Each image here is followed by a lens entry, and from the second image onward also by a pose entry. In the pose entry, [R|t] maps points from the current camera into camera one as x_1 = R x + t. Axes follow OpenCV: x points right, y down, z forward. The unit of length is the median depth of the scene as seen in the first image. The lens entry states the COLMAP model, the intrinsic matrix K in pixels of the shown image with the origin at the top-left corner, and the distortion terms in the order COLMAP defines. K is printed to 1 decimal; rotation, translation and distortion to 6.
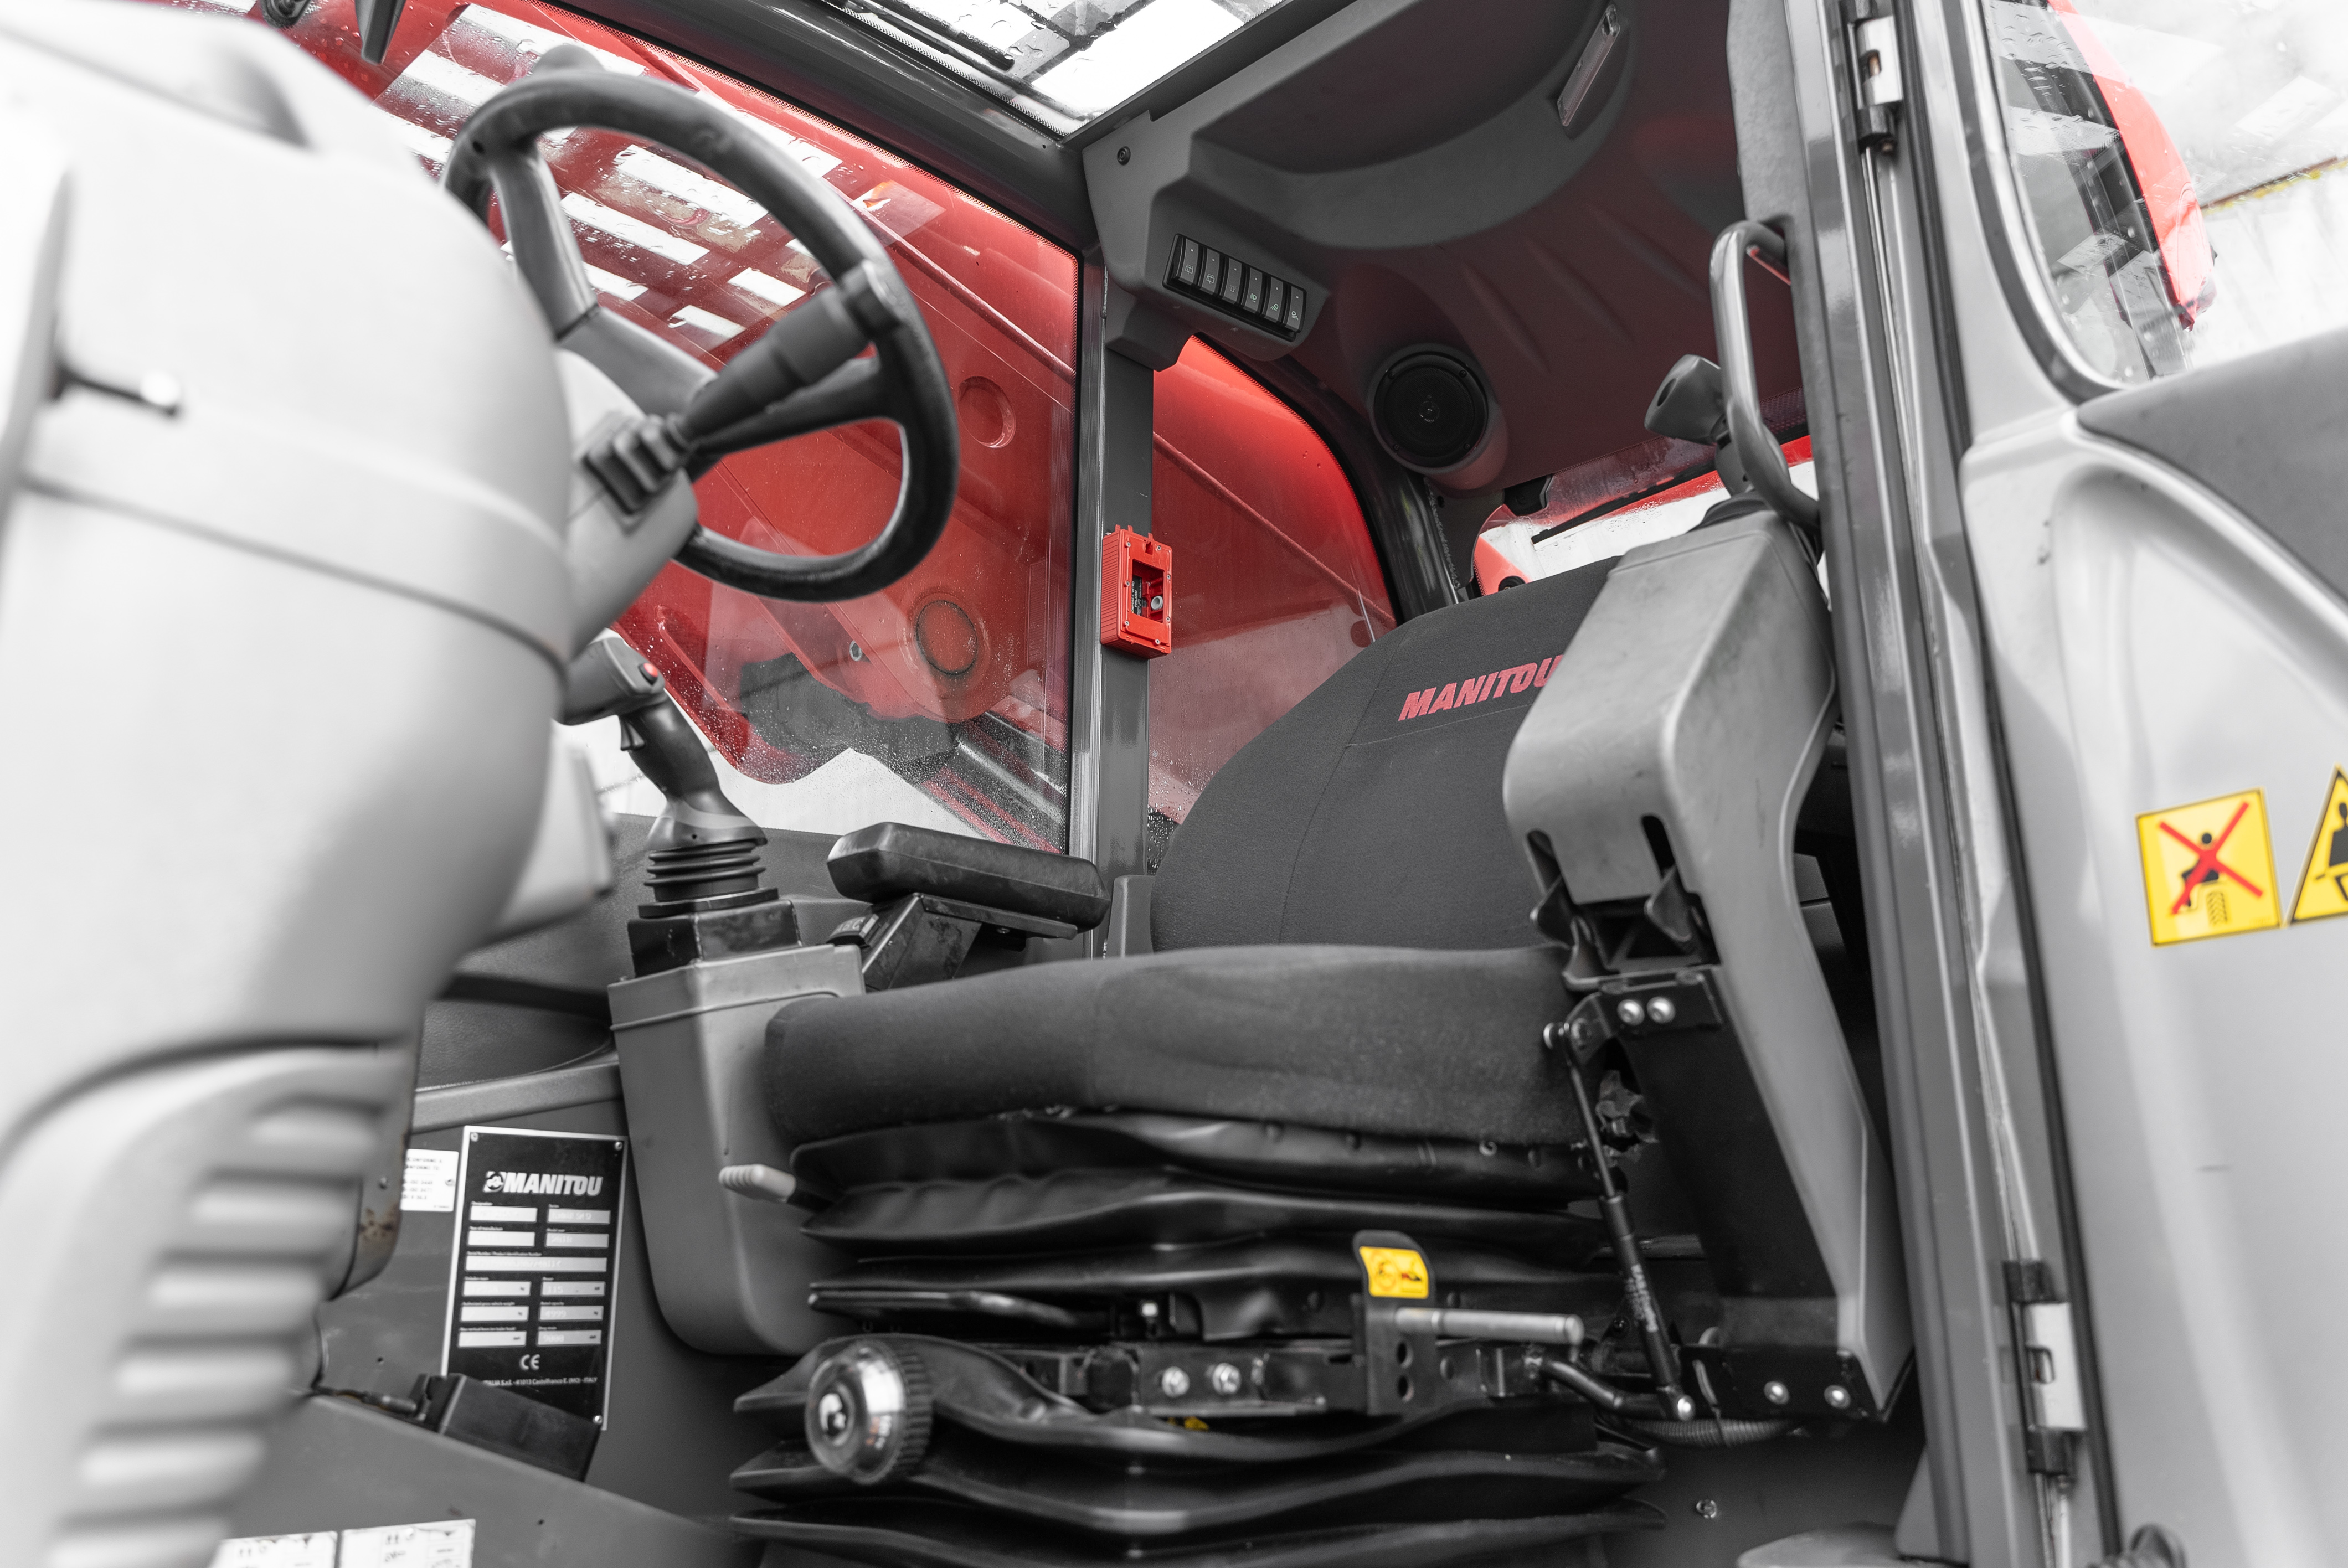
lens RADIAL K [[1833.8, 0, 1175.8], [0, 1833.8, 782.8], [0, 0, 1]] dist [-0.003012, -0.002216]
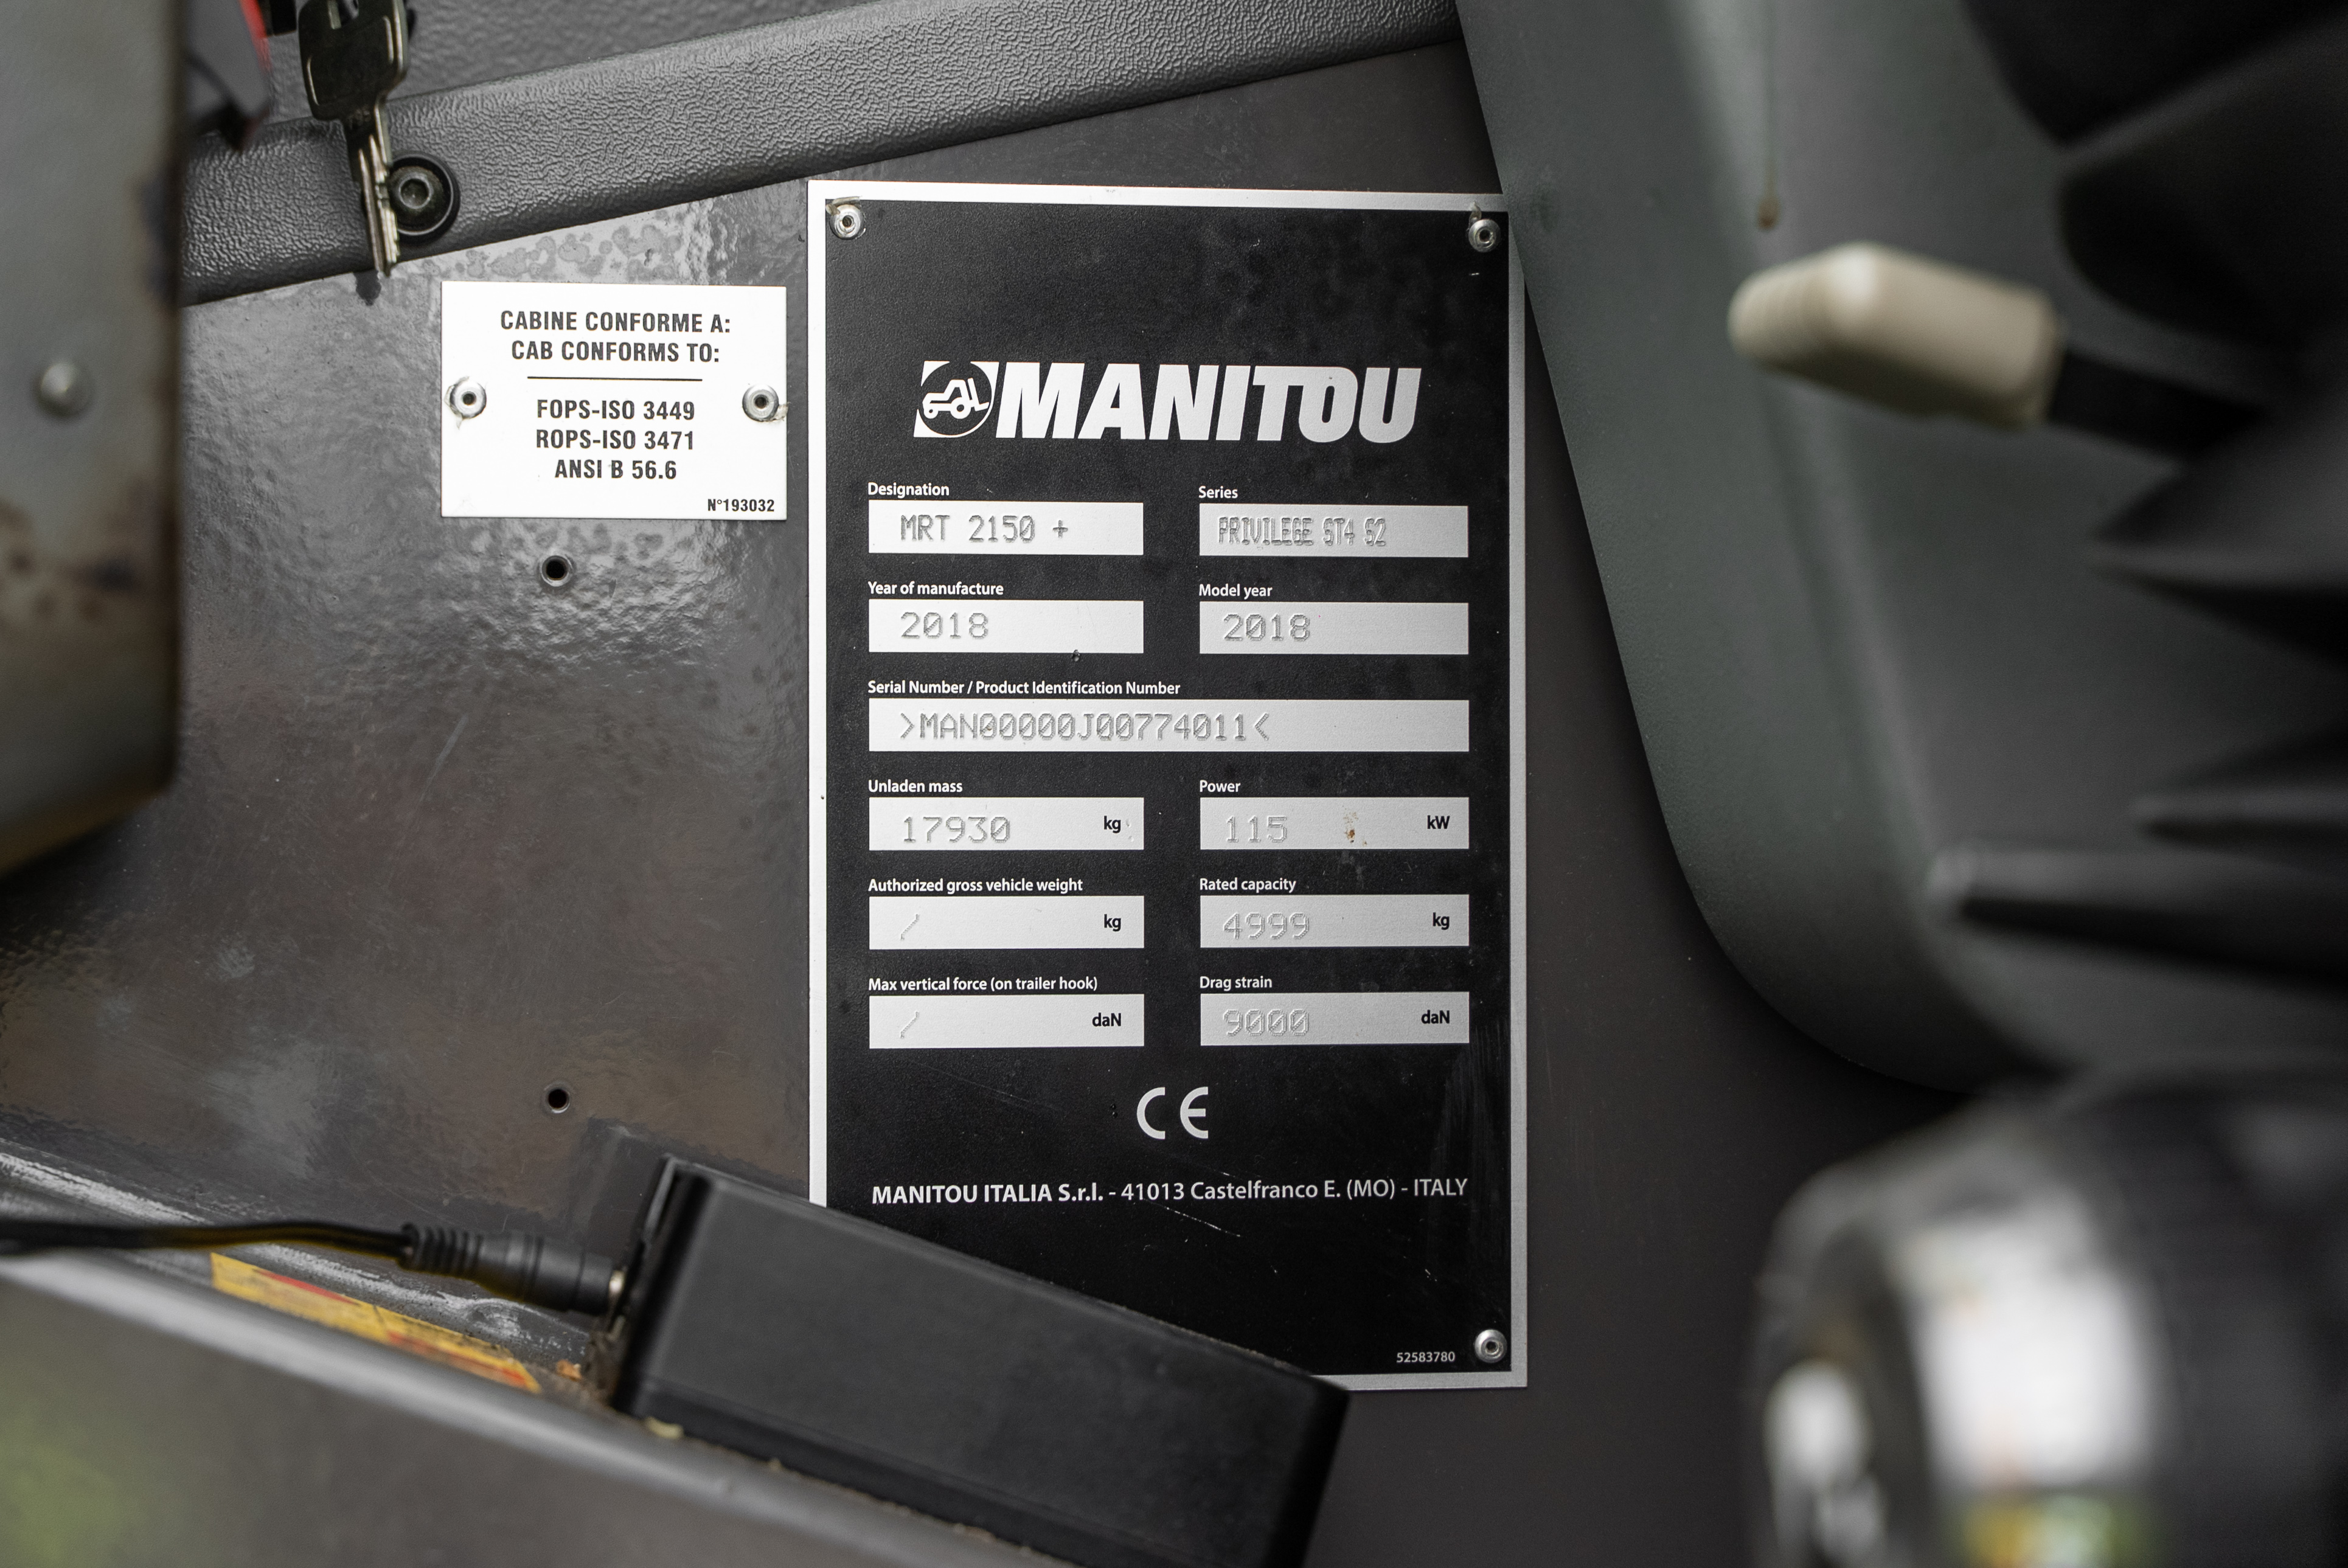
lens RADIAL K [[5124.3, 0, 1176.6], [0, 5124.3, 783.8], [0, 0, 1]] dist [0.359441, 0.000000]
pose [[0.807820, -0.006111, -0.589398, 0.052278], [0.159694, 0.964816, 0.208871, 0.128662], [0.567384, -0.262853, 0.780374, 0.469670]]
